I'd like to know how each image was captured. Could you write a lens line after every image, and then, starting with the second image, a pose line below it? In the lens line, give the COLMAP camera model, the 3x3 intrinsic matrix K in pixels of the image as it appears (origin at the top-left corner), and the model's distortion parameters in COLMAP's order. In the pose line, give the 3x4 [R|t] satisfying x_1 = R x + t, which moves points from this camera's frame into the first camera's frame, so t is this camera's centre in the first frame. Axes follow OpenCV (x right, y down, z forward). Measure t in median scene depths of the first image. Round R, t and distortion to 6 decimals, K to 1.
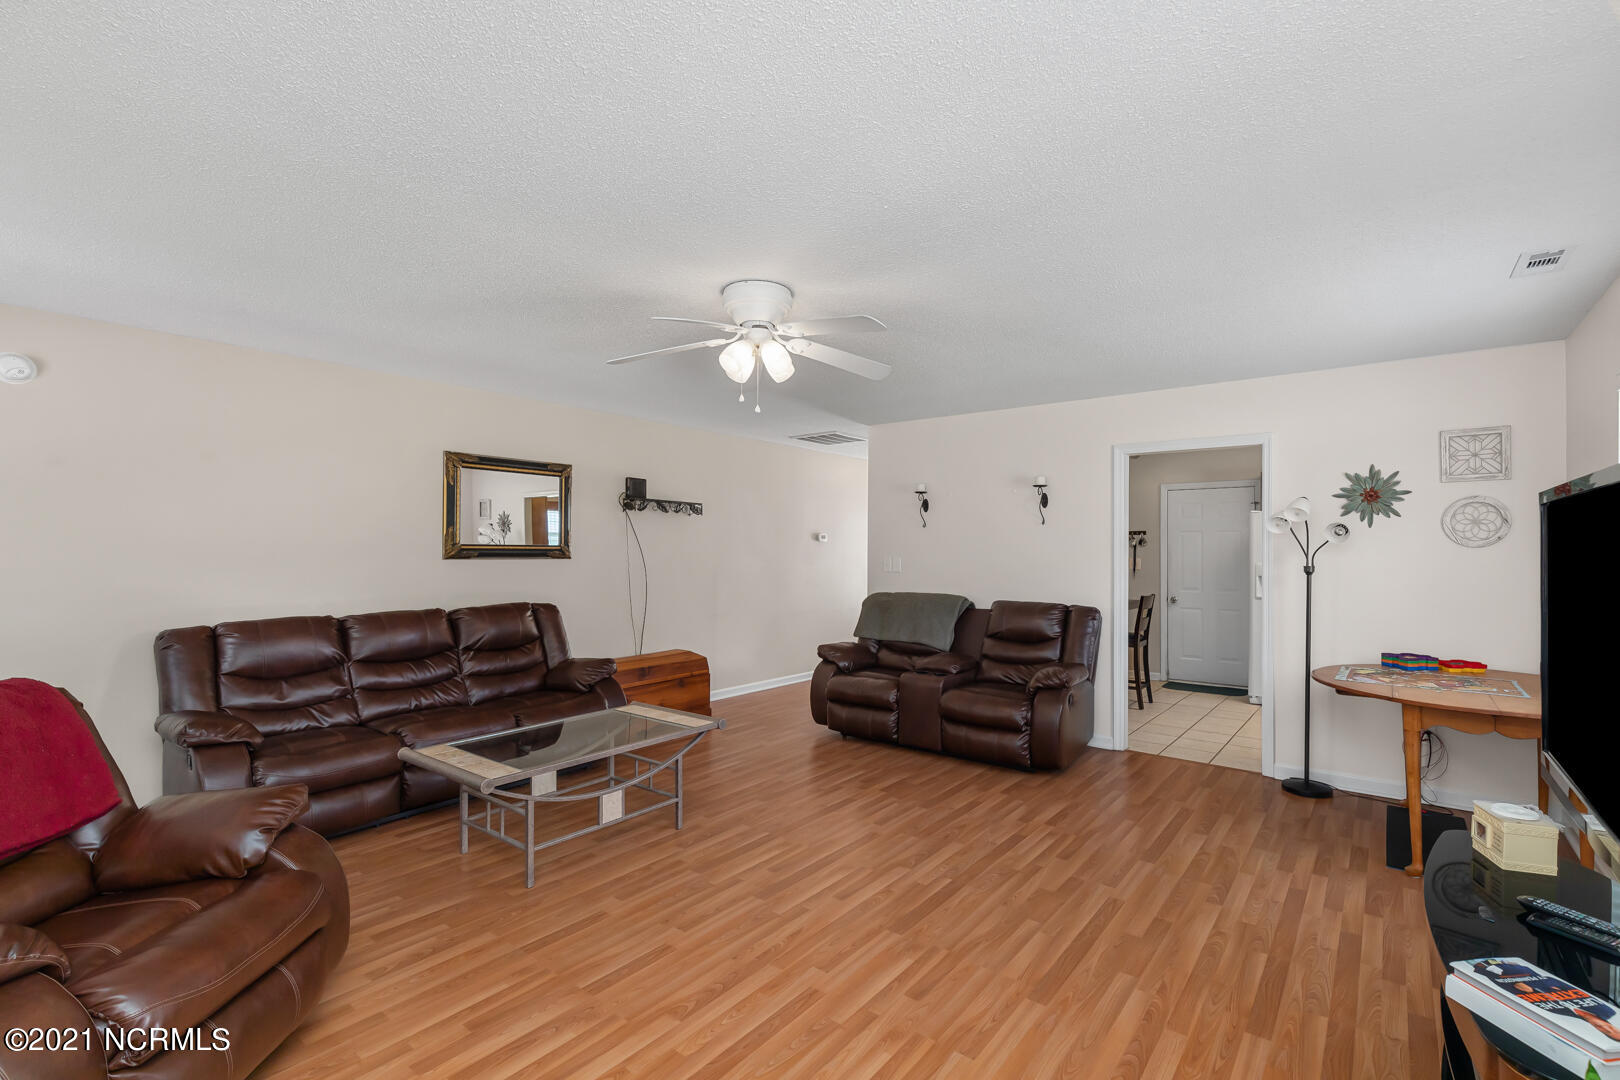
lens RADIAL K [[722.4, 0, 821.2], [0, 722.4, 550.7], [0, 0, 1]] dist [0.006438, -0.001183]
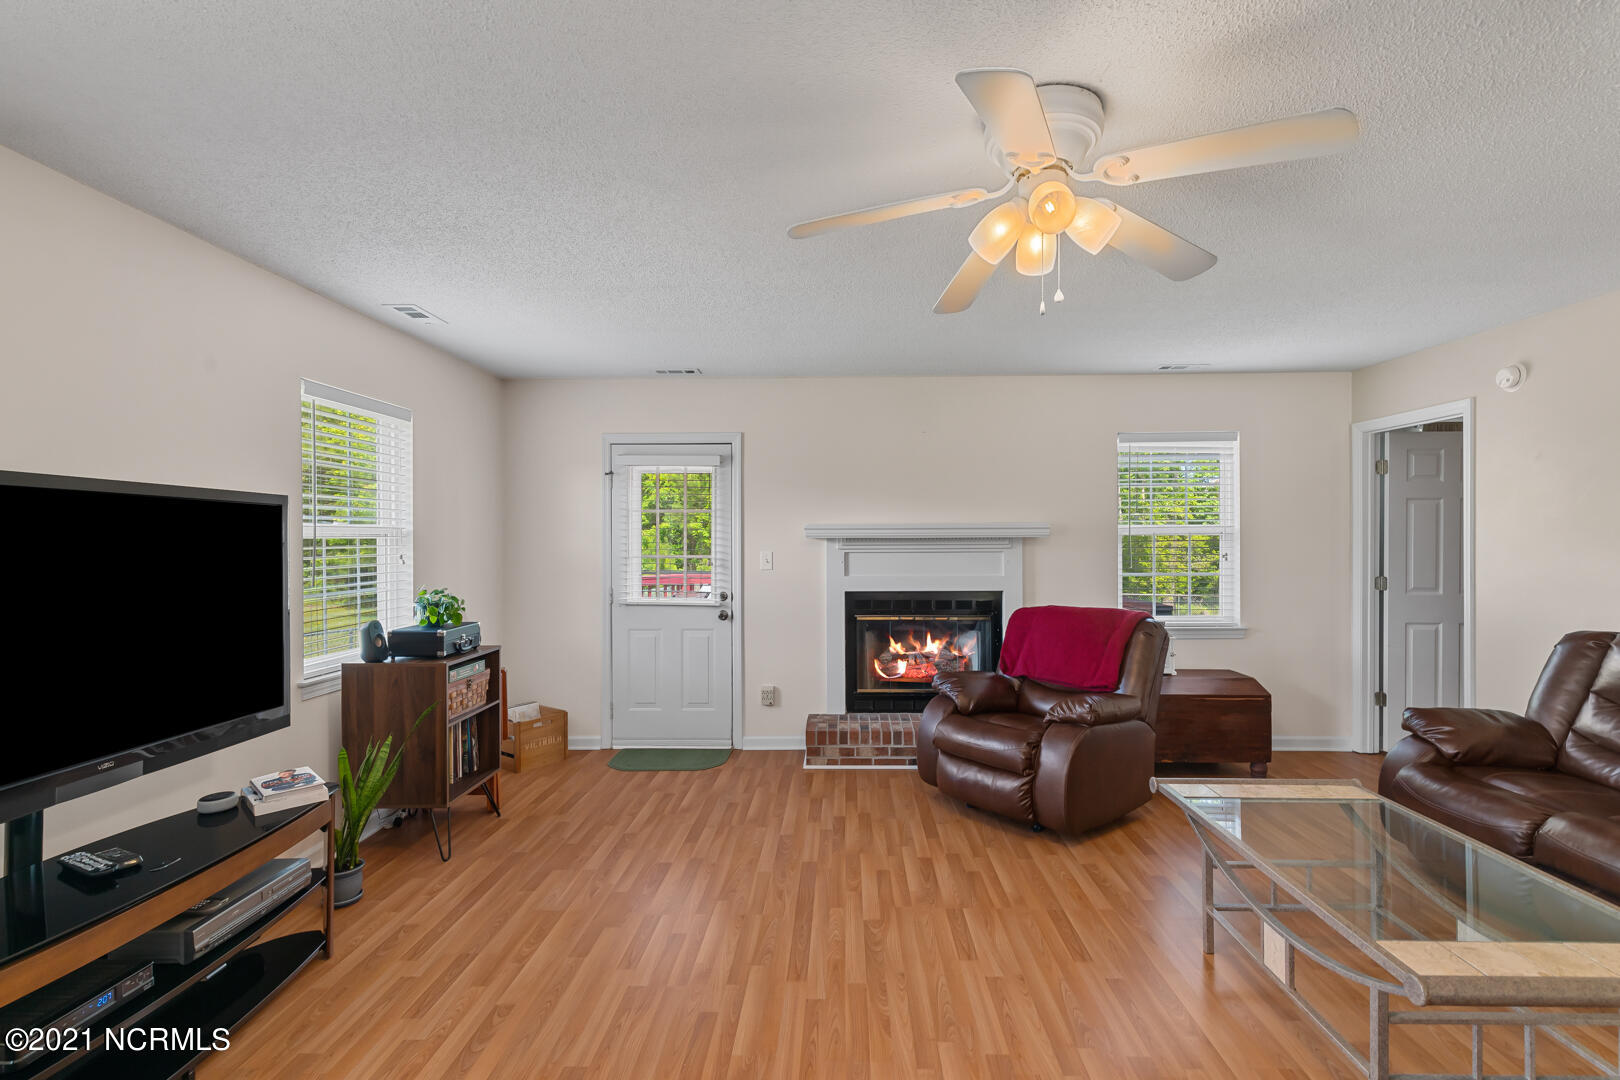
lens RADIAL K [[722.4, 0, 824.8], [0, 722.4, 543.0], [0, 0, 1]] dist [0.006438, -0.001183]
pose [[-0.804100, -0.004316, -0.594479, 0.564369], [0.001217, 0.999960, -0.008905, 0.014958], [0.594493, -0.007884, -0.804062, 1.846166]]
